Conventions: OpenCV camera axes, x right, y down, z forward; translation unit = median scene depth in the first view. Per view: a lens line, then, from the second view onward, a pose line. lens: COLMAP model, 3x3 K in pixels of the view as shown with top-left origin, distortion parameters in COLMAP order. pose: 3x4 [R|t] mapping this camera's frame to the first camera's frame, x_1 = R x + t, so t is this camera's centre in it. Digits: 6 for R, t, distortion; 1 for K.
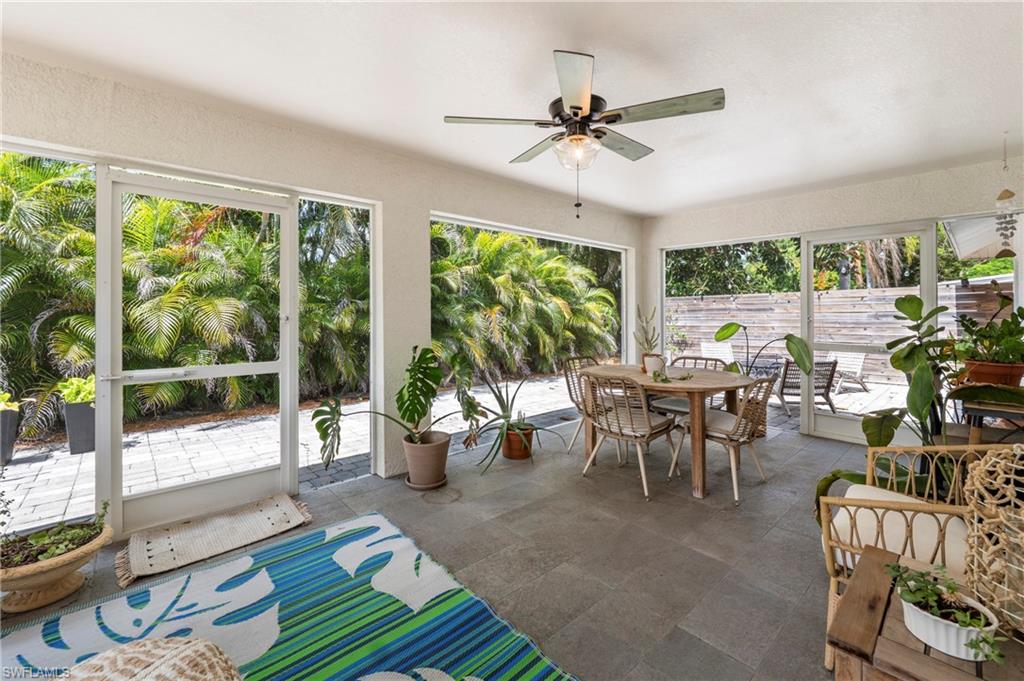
lens RADIAL K [[420.0, 0, 504.0], [0, 420.0, 309.2], [0, 0, 1]] dist [-0.009207, 0.001656]
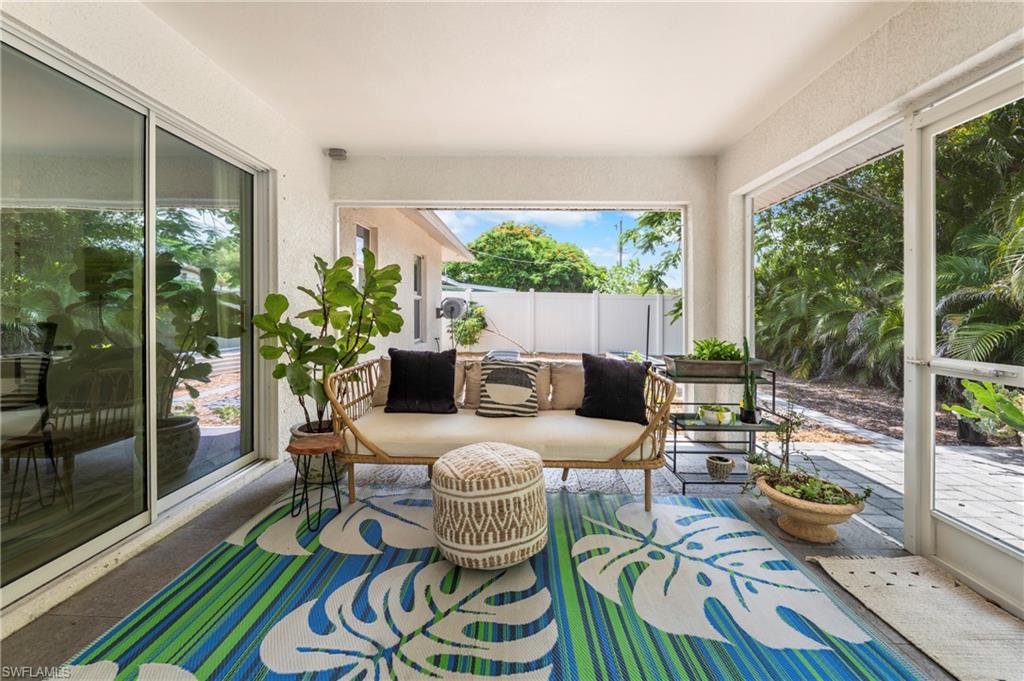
lens RADIAL K [[420.0, 0, 502.5], [0, 420.0, 315.1], [0, 0, 1]] dist [-0.009207, 0.001656]
pose [[-0.688880, -0.005469, -0.724854, 0.301807], [-0.010029, 0.999948, 0.001986, 0.108132], [0.724806, 0.008638, -0.688899, 1.222733]]
